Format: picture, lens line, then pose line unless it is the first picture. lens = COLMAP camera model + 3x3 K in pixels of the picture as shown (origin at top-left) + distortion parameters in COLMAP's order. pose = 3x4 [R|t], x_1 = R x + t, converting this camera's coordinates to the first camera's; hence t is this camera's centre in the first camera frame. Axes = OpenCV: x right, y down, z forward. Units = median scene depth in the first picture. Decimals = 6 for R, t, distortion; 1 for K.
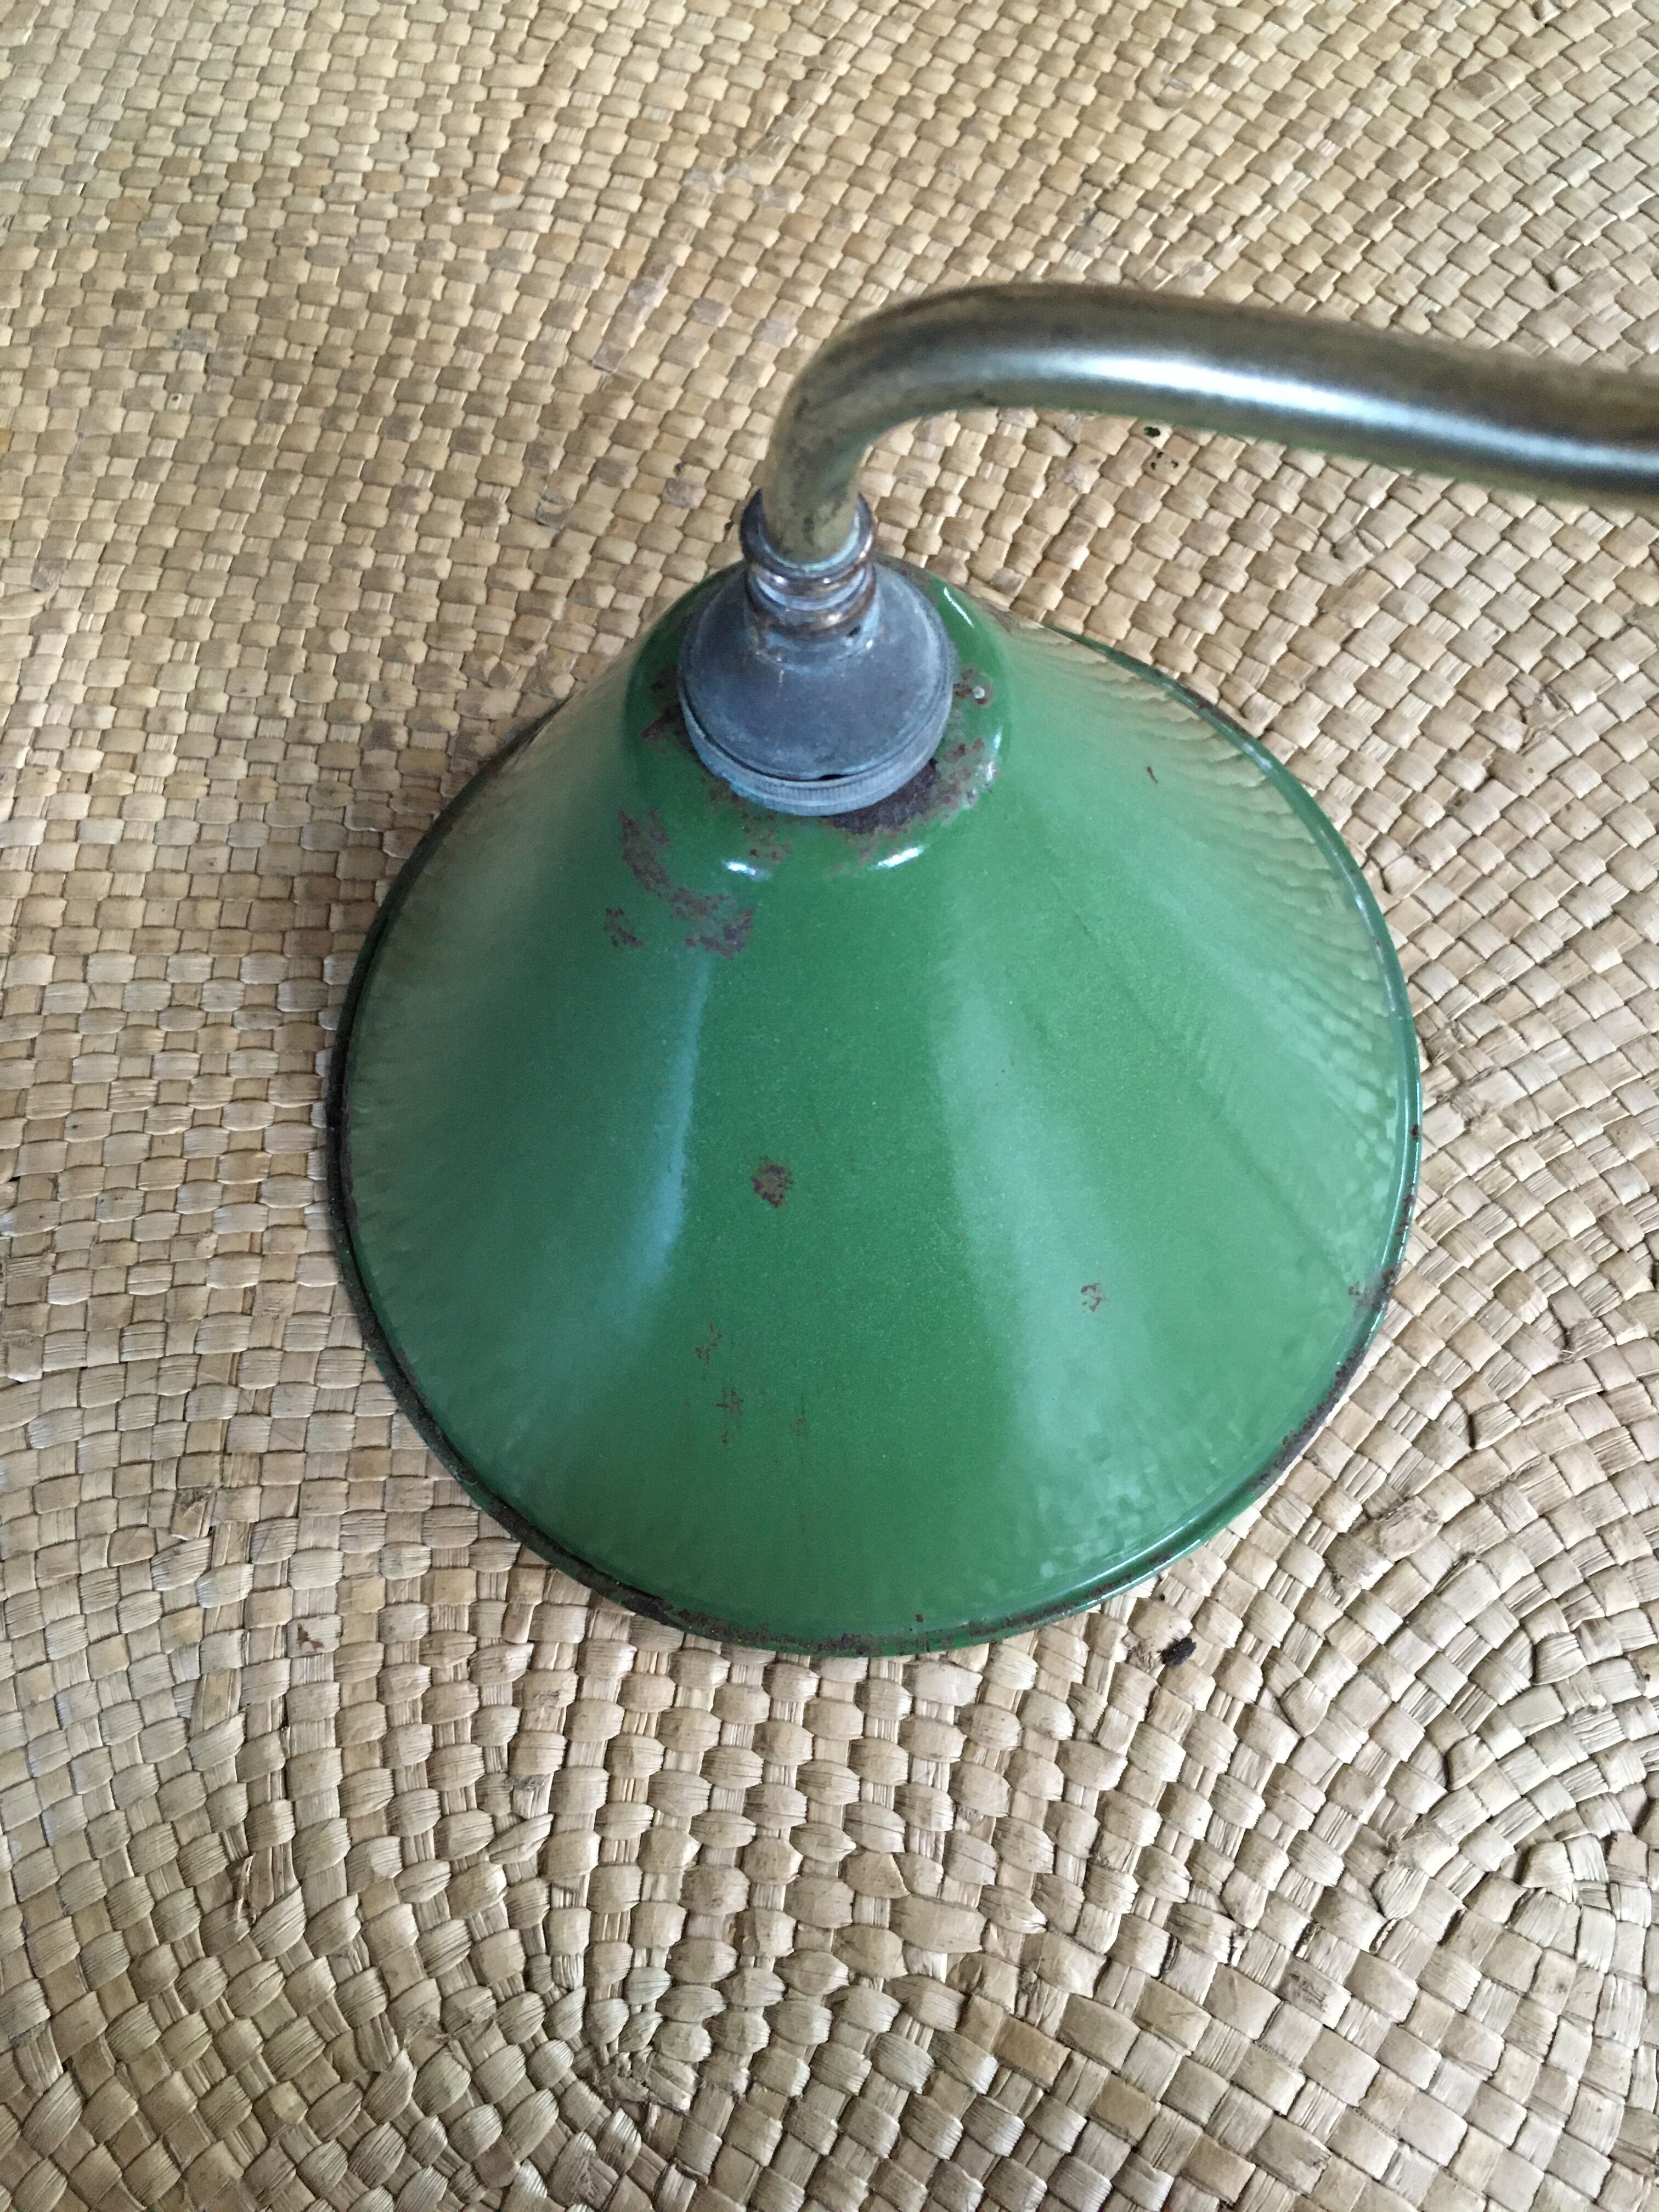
lens RADIAL K [[1862.2, 0, 861.8], [0, 1862.2, 1115.8], [0, 0, 1]] dist [0.070076, -0.108417]
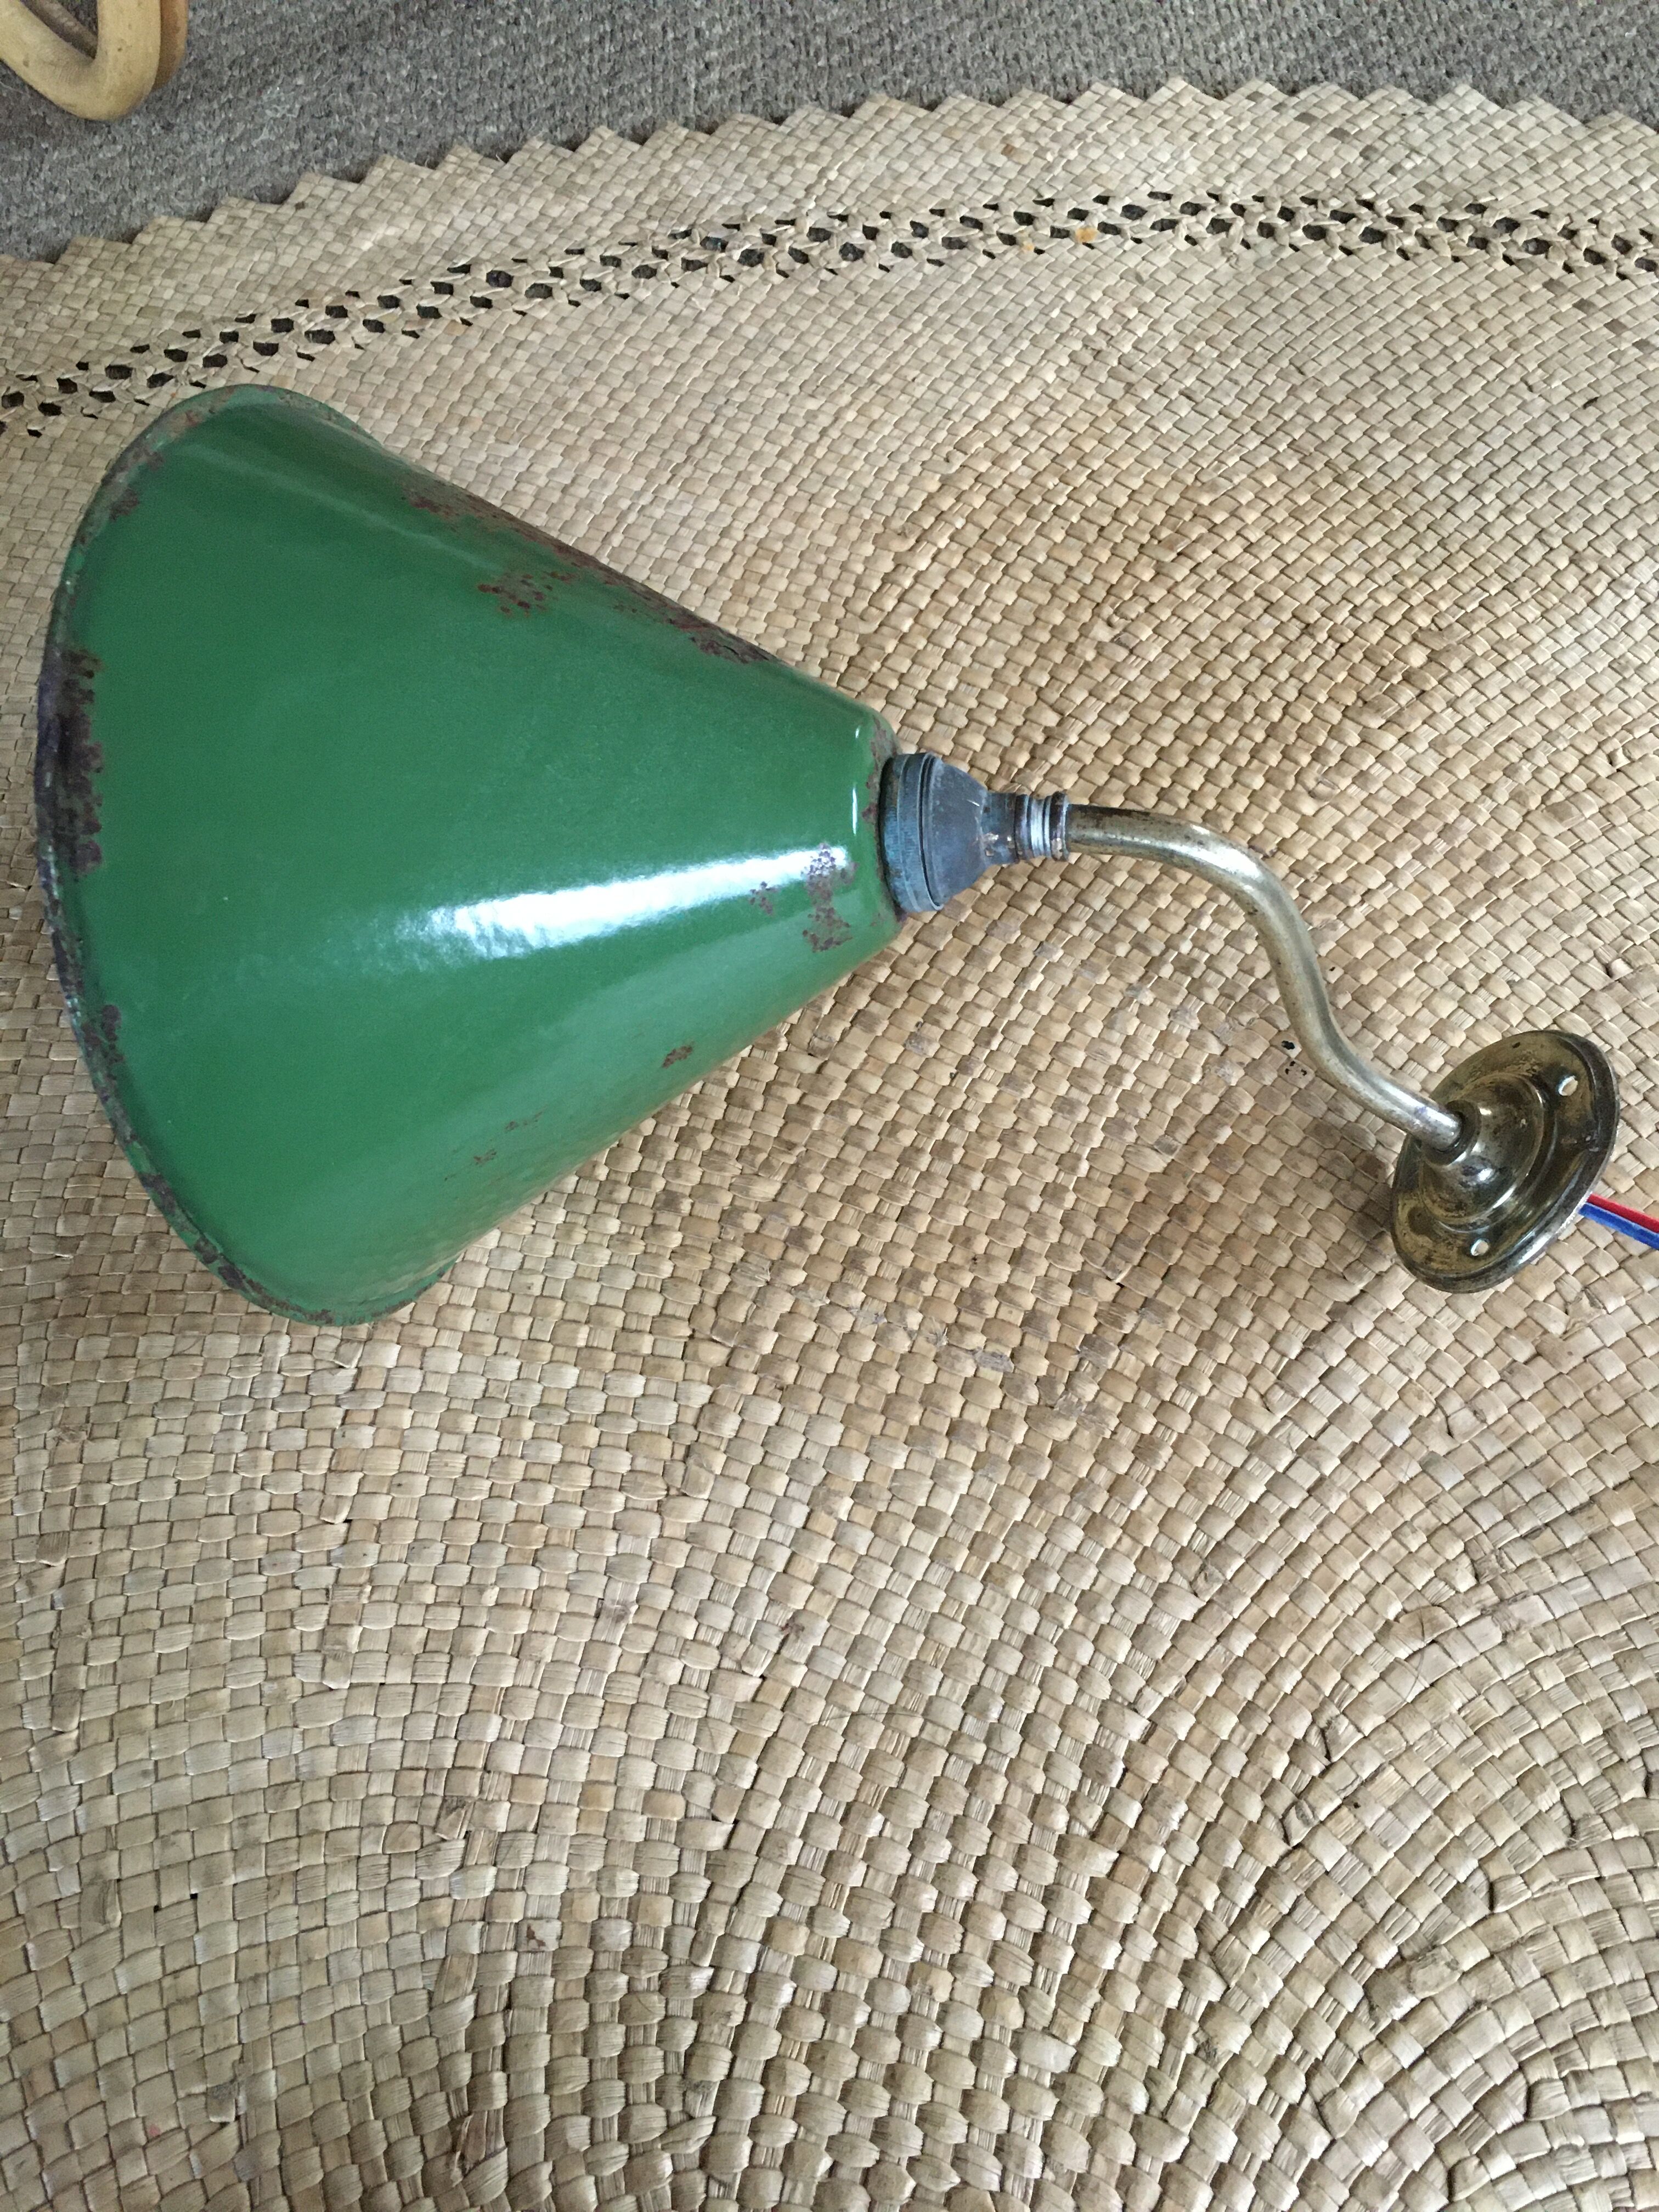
lens RADIAL K [[1862.2, 0, 852.8], [0, 1862.2, 1110.6], [0, 0, 1]] dist [0.070076, -0.108417]
pose [[0.991192, 0.124816, -0.044253, -0.098714], [-0.131120, 0.971845, -0.195768, -0.035741], [0.018572, 0.199846, 0.979651, -0.318103]]
